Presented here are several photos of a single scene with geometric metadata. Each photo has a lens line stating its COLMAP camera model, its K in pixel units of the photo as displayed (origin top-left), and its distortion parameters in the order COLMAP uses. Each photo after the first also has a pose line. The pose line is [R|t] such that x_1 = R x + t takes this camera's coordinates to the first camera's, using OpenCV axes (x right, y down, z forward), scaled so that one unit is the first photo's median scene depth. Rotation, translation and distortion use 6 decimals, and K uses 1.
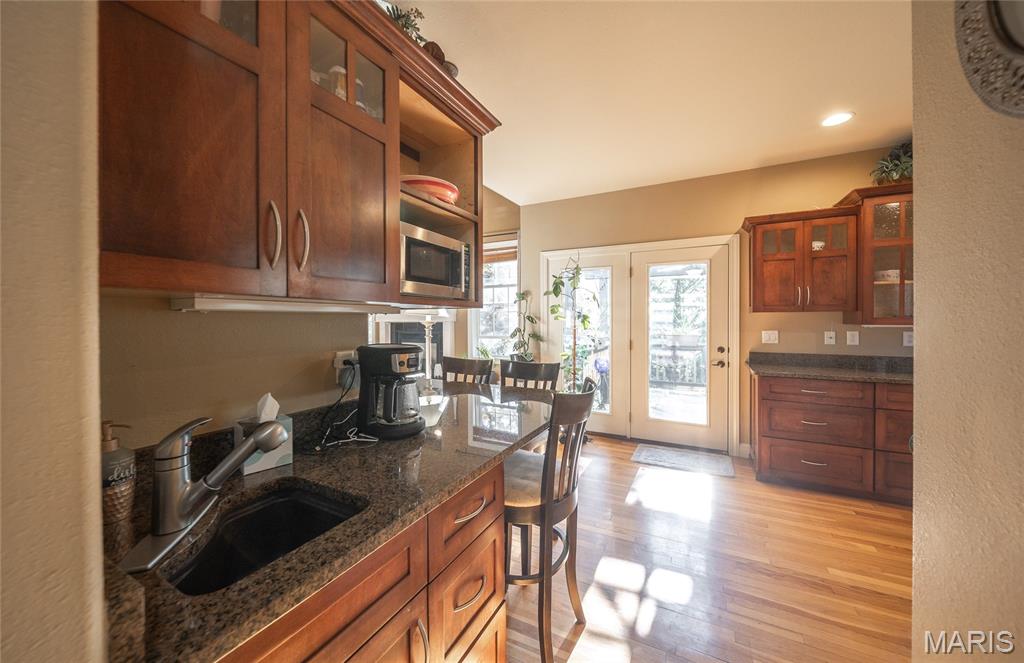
lens RADIAL K [[370.3, 0, 511.6], [0, 370.3, 326.0], [0, 0, 1]] dist [0.000081, -0.000006]
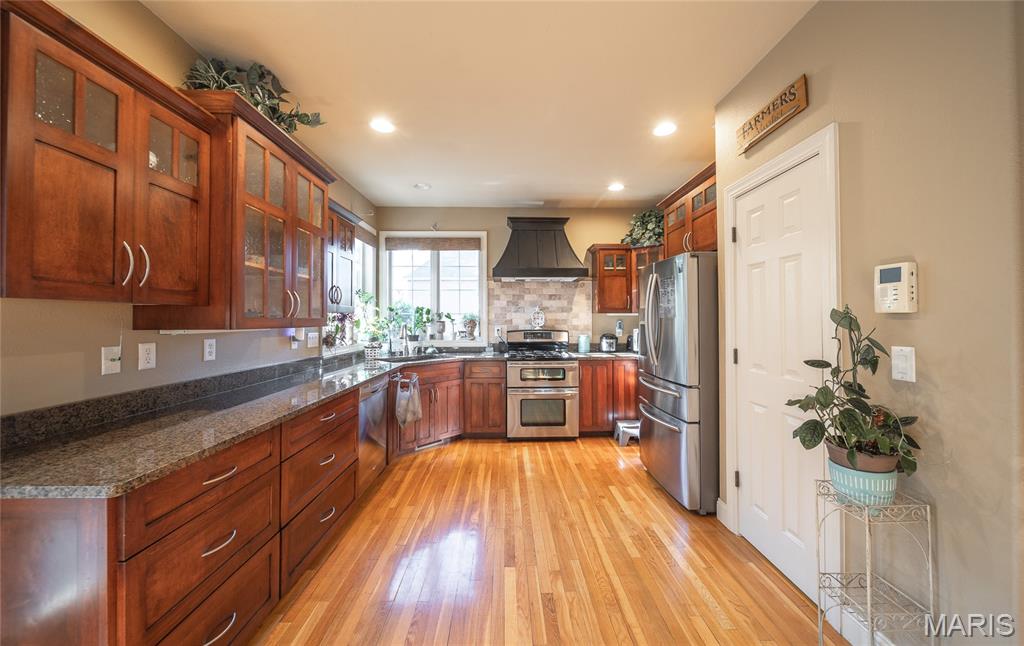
lens RADIAL K [[358.6, 0, 511.3], [0, 358.6, 317.9], [0, 0, 1]] dist [-0.000417, -0.000008]
pose [[-0.480896, 0.007758, 0.876743, 0.211070], [0.011091, 0.999935, -0.002765, -0.015117], [-0.876707, 0.008394, -0.480951, 0.775649]]
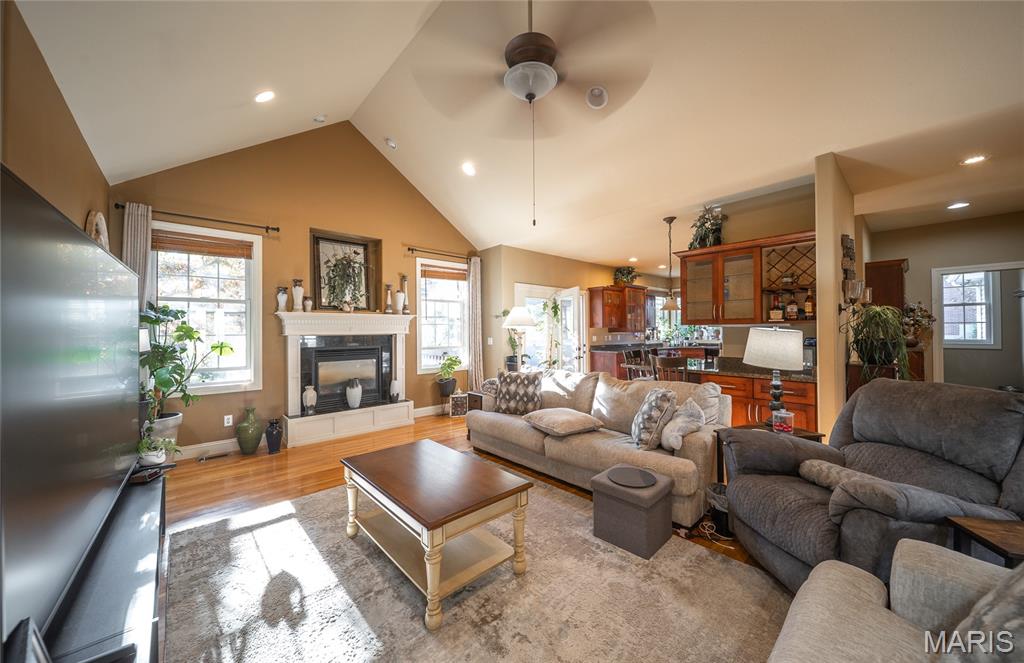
lens RADIAL K [[370.3, 0, 512.6], [0, 370.3, 327.5], [0, 0, 1]] dist [0.000081, -0.000006]
pose [[0.345472, 0.008598, 0.938390, -1.746465], [0.014711, 0.999786, -0.014576, -0.012529], [-0.938314, 0.018840, 0.345272, 0.730851]]
